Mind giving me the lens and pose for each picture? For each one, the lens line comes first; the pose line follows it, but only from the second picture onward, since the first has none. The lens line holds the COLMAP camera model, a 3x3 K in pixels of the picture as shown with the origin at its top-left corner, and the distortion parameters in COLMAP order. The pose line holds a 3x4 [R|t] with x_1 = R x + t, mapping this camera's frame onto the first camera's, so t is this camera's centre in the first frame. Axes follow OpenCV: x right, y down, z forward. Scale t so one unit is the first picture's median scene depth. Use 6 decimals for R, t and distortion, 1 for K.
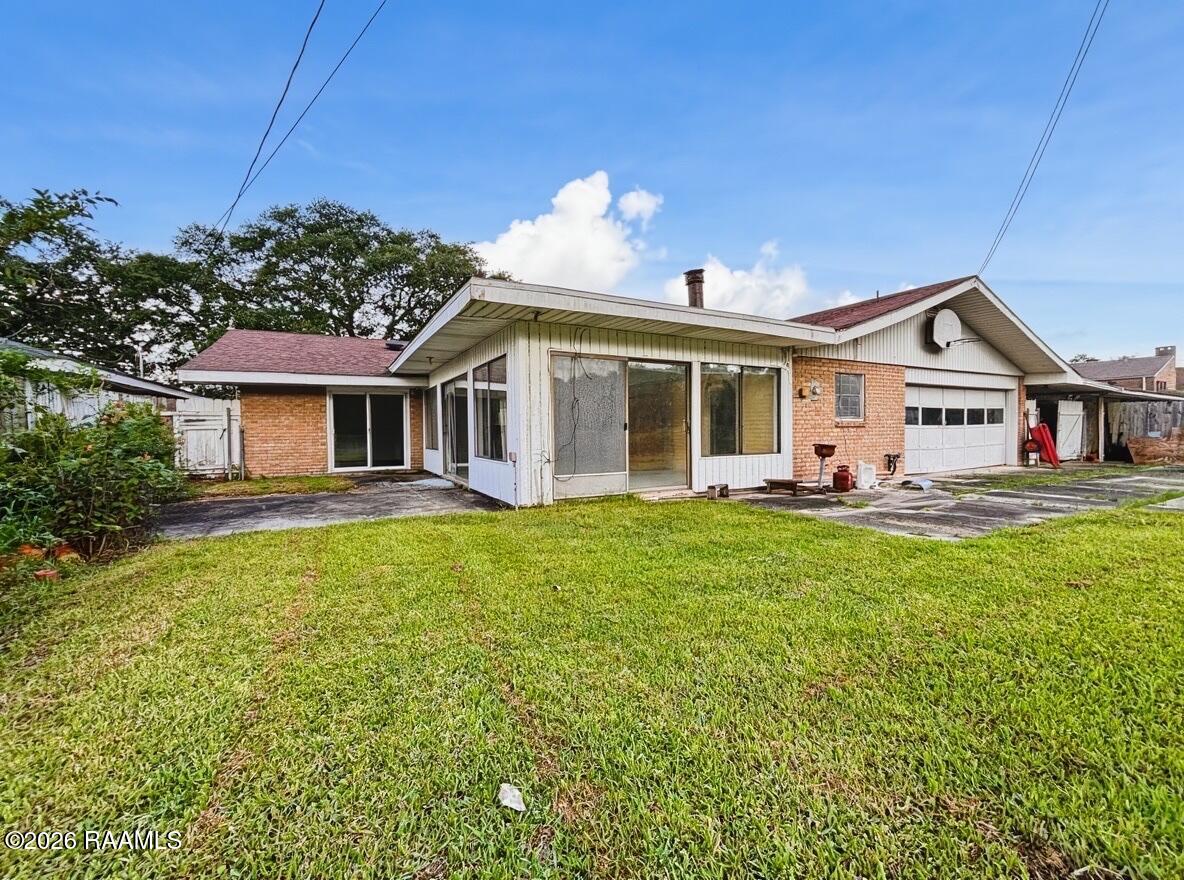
lens RADIAL K [[477.8, 0, 592.1], [0, 477.8, 439.5], [0, 0, 1]] dist [0.012088, -0.000076]
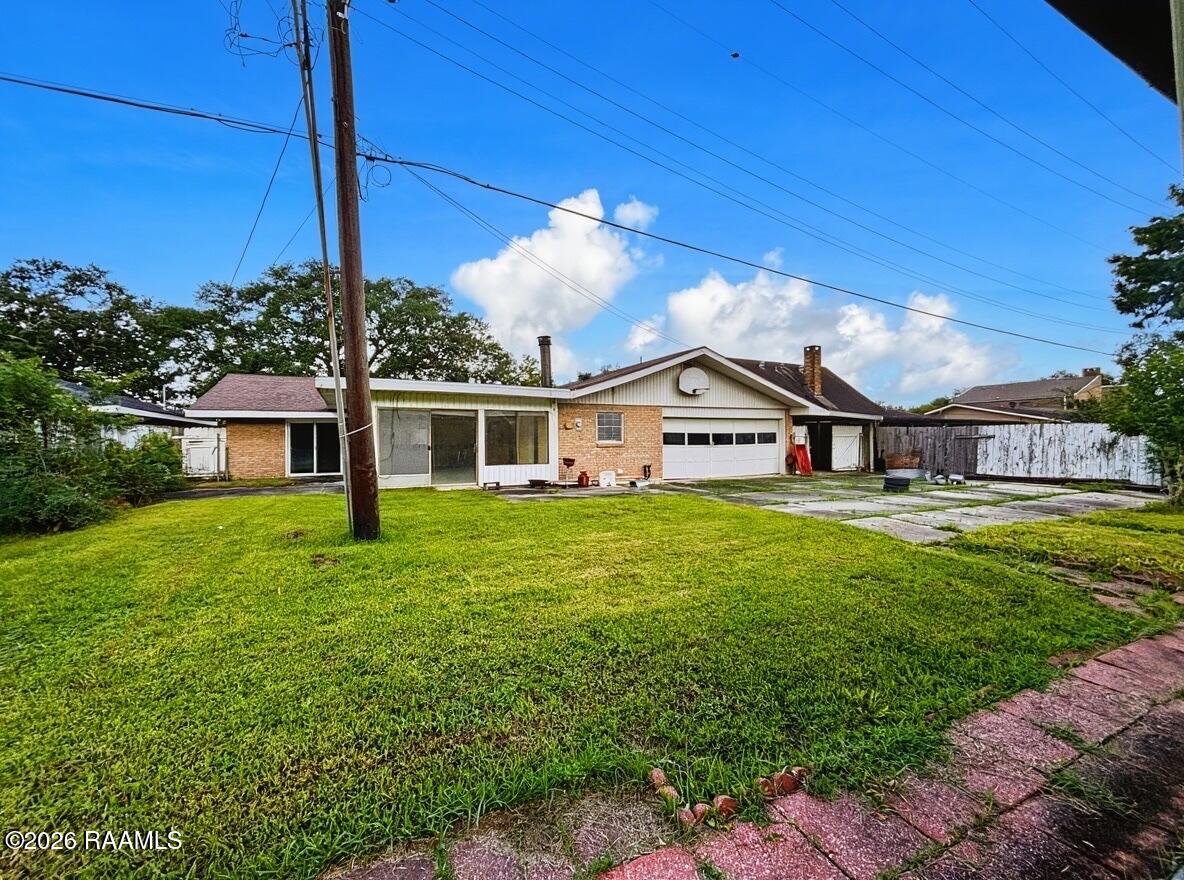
lens RADIAL K [[477.8, 0, 593.8], [0, 477.8, 442.5], [0, 0, 1]] dist [0.012088, -0.000076]
pose [[0.999575, 0.001639, -0.029109, 0.435859], [-0.002198, 0.999814, -0.019177, -0.009290], [0.029072, 0.019232, 0.999392, -0.444725]]
